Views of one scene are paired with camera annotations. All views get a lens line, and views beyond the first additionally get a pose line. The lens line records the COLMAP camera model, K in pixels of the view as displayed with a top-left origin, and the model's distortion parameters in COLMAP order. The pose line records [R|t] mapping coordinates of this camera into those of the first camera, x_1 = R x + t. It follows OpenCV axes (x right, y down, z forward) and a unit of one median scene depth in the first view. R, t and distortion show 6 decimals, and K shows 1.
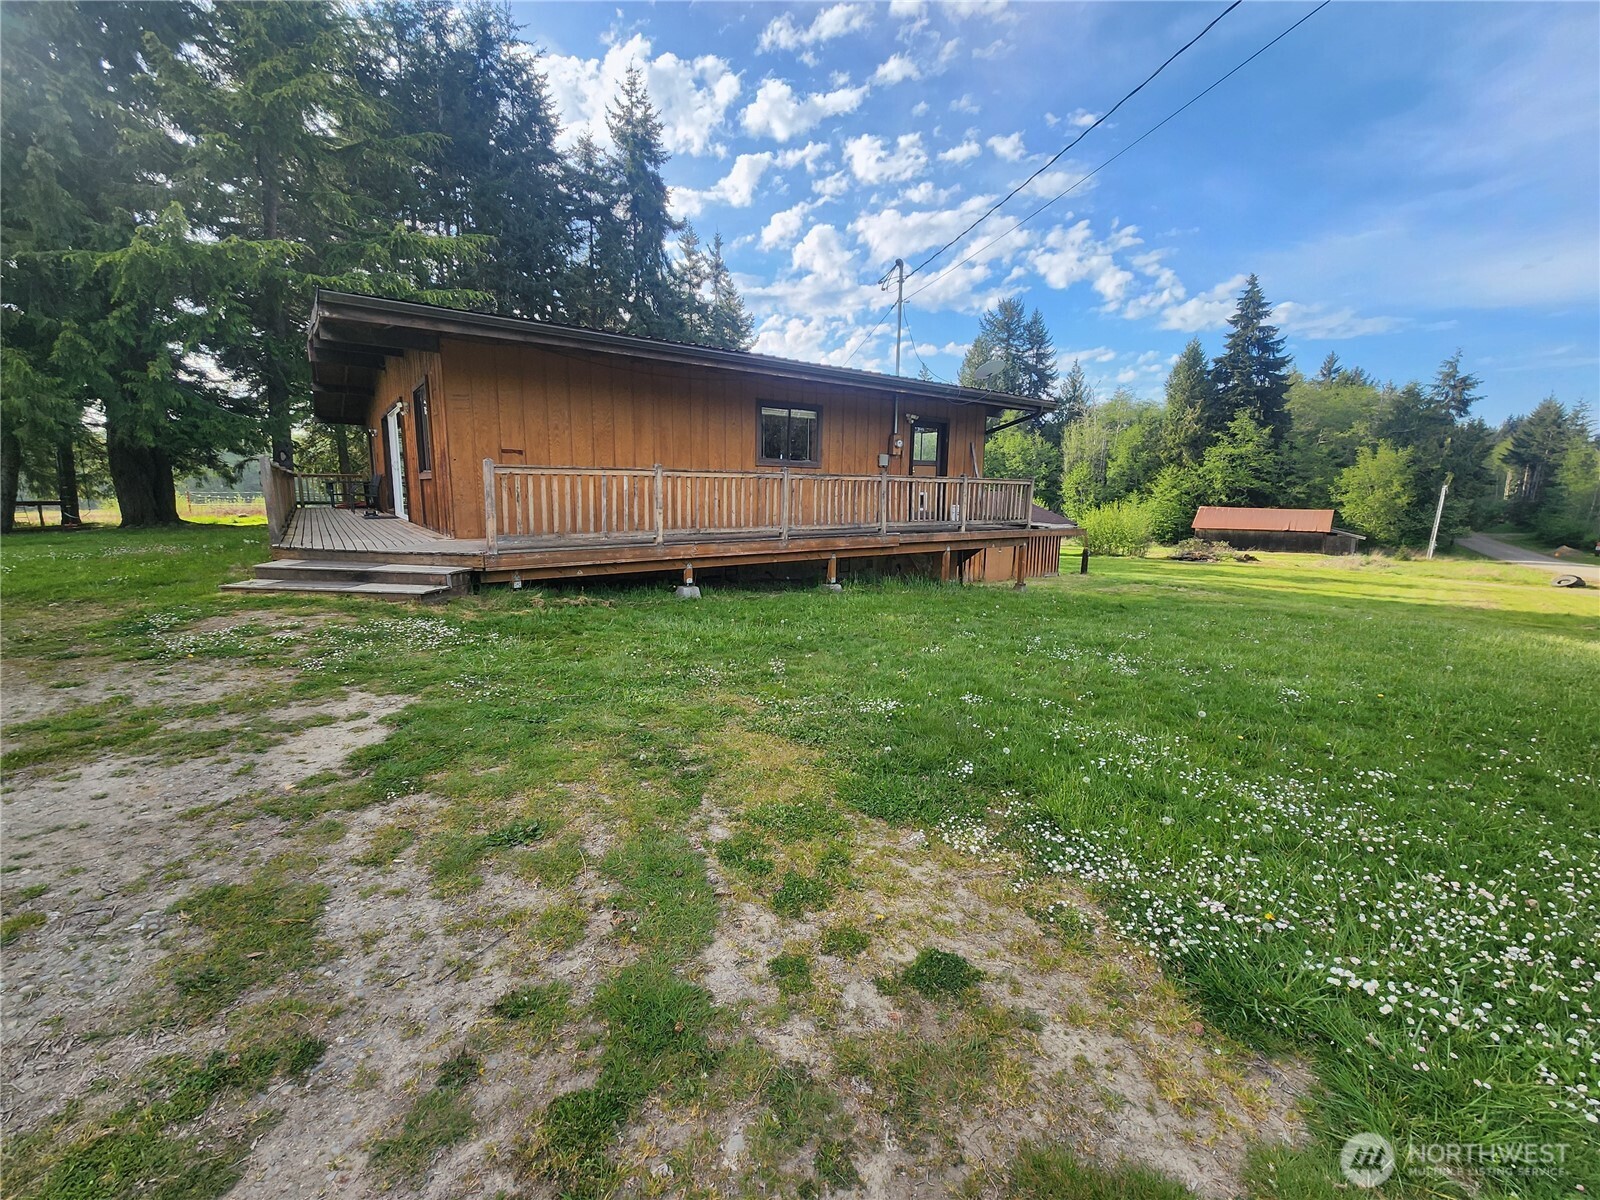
lens RADIAL K [[661.3, 0, 806.3], [0, 661.3, 589.5], [0, 0, 1]] dist [0.003298, 0.000163]
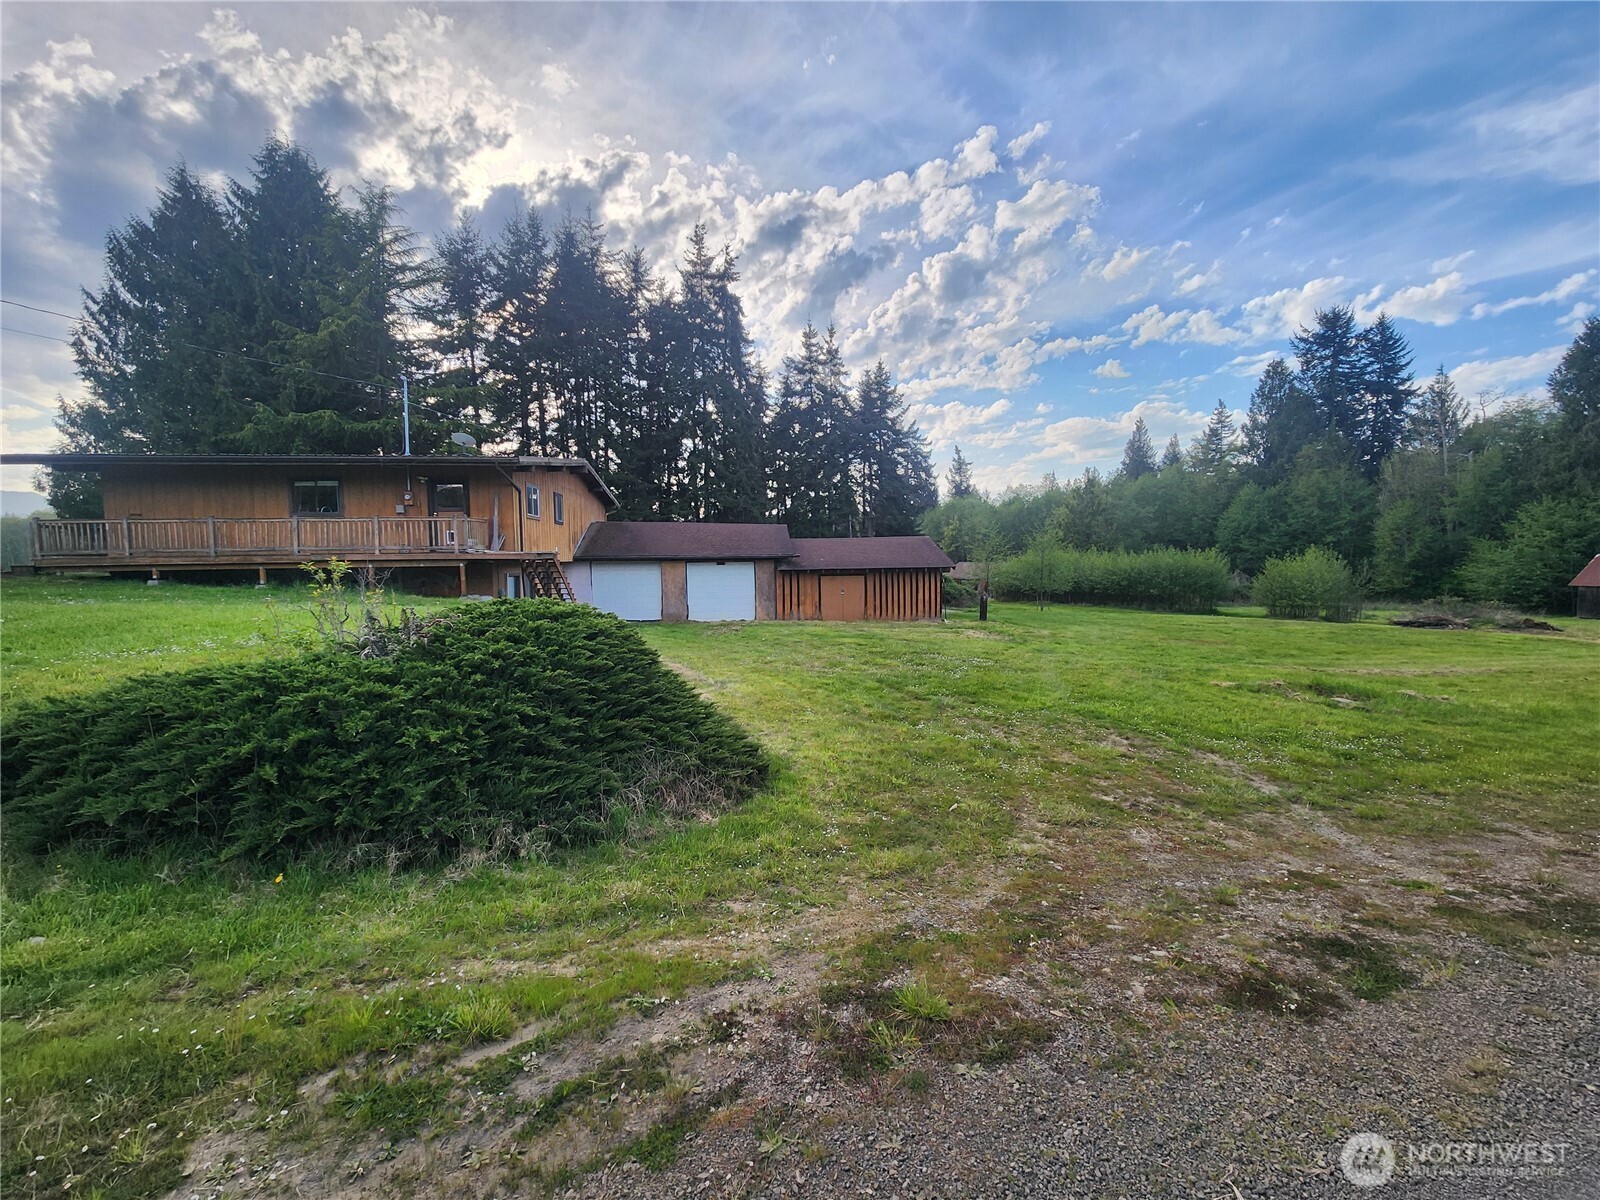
lens RADIAL K [[661.3, 0, 806.3], [0, 661.3, 589.5], [0, 0, 1]] dist [0.003298, 0.000163]
pose [[0.860868, 0.002457, -0.508822, 0.264704], [-0.053860, 0.994810, -0.086321, 0.009471], [0.505970, 0.101716, 0.856533, 0.035736]]
